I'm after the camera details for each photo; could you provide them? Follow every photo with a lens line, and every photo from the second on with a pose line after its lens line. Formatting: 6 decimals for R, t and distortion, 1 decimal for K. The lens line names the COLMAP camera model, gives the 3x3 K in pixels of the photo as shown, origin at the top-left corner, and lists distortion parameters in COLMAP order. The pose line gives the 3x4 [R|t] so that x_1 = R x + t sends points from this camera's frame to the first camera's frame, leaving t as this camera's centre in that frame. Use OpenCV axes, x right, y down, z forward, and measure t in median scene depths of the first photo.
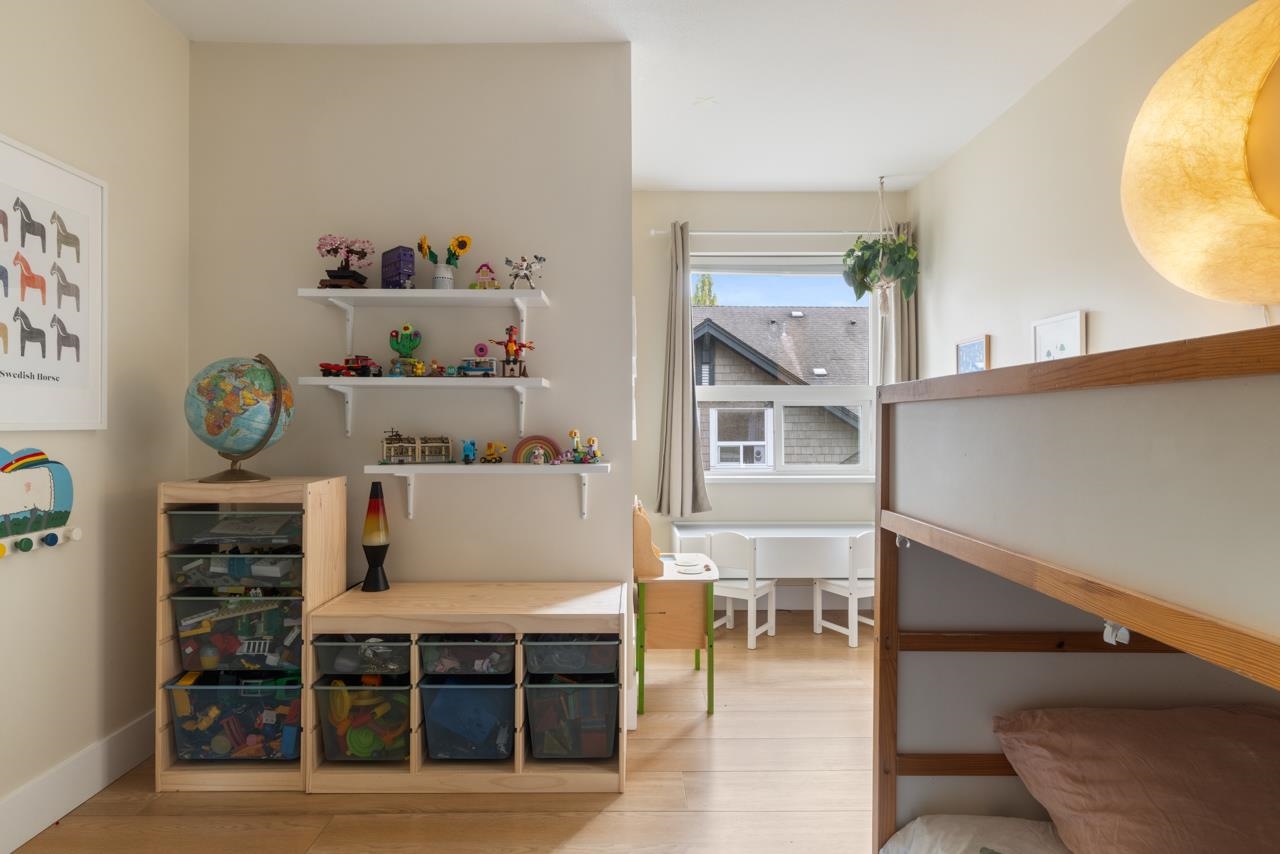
lens RADIAL K [[735.6, 0, 632.8], [0, 735.6, 424.6], [0, 0, 1]] dist [0.001881, -0.000344]
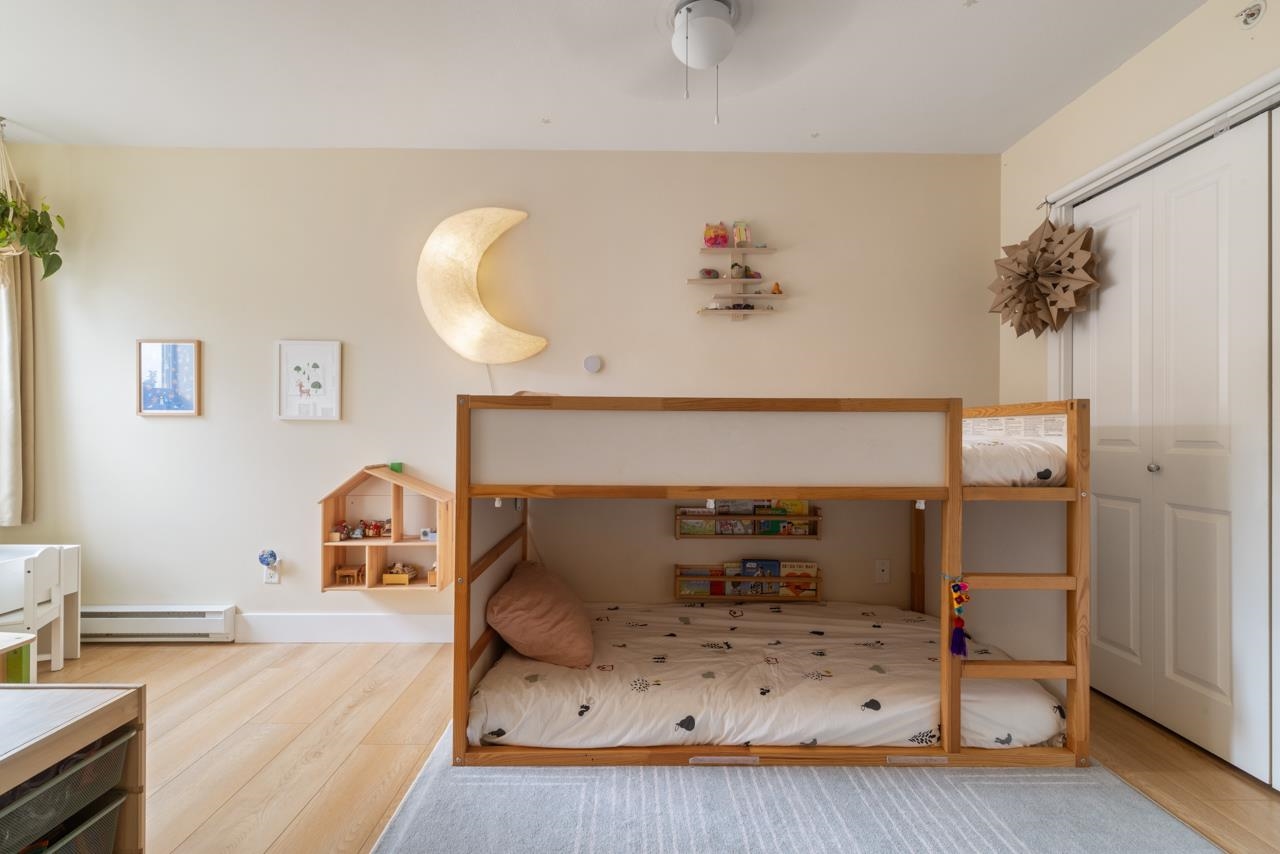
lens RADIAL K [[577.4, 0, 640.0], [0, 577.4, 427.0], [0, 0, 1]] dist [0.001554, 0.000236]
pose [[-0.013849, 0.001387, 0.999903, -0.318811], [-0.007664, 0.999970, -0.001494, 0.001873], [-0.999875, -0.007684, -0.013838, 0.295842]]
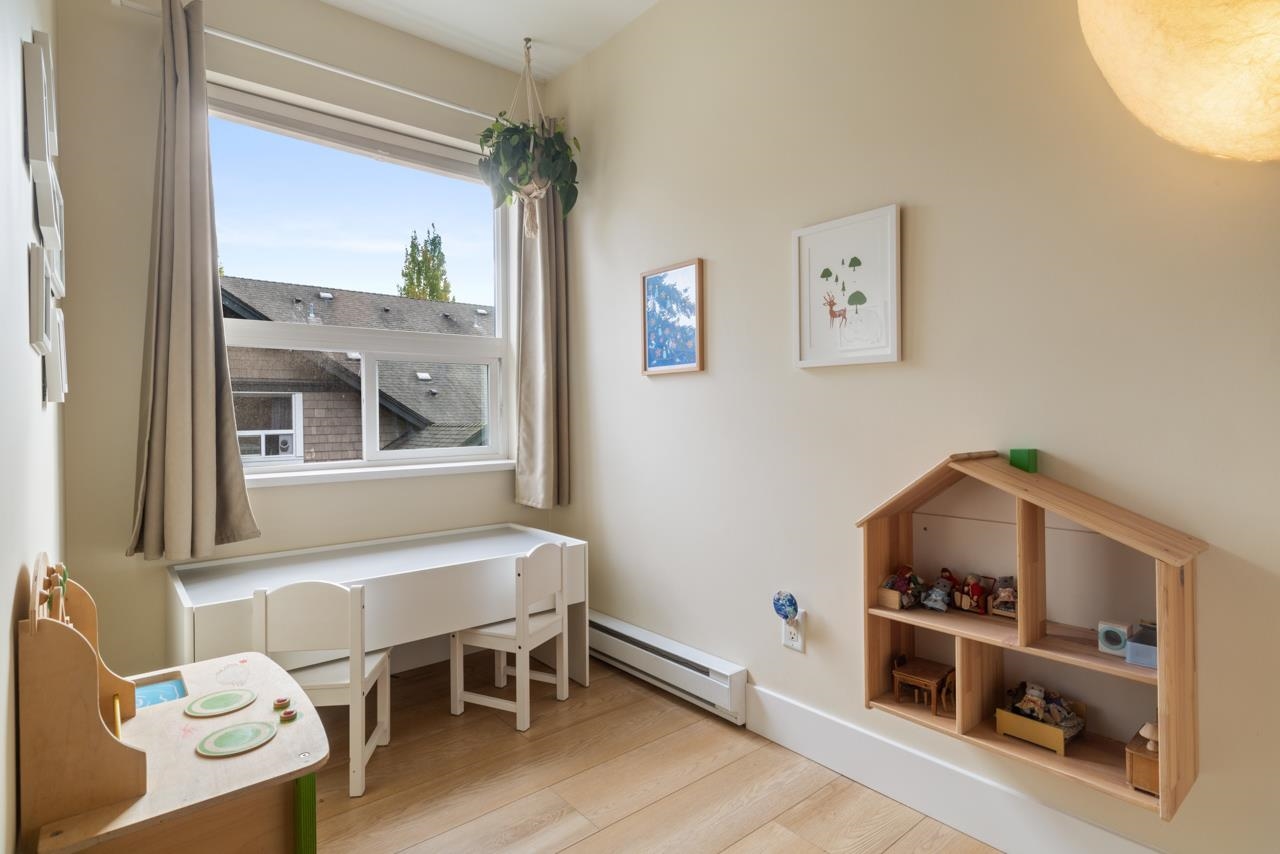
lens RADIAL K [[644.6, 0, 635.9], [0, 644.6, 418.0], [0, 0, 1]] dist [-0.000516, -0.000073]
pose [[0.773553, -0.007759, 0.633684, 0.021120], [0.006497, 0.999970, 0.004312, 0.027684], [-0.633699, 0.000781, 0.773580, 0.451771]]
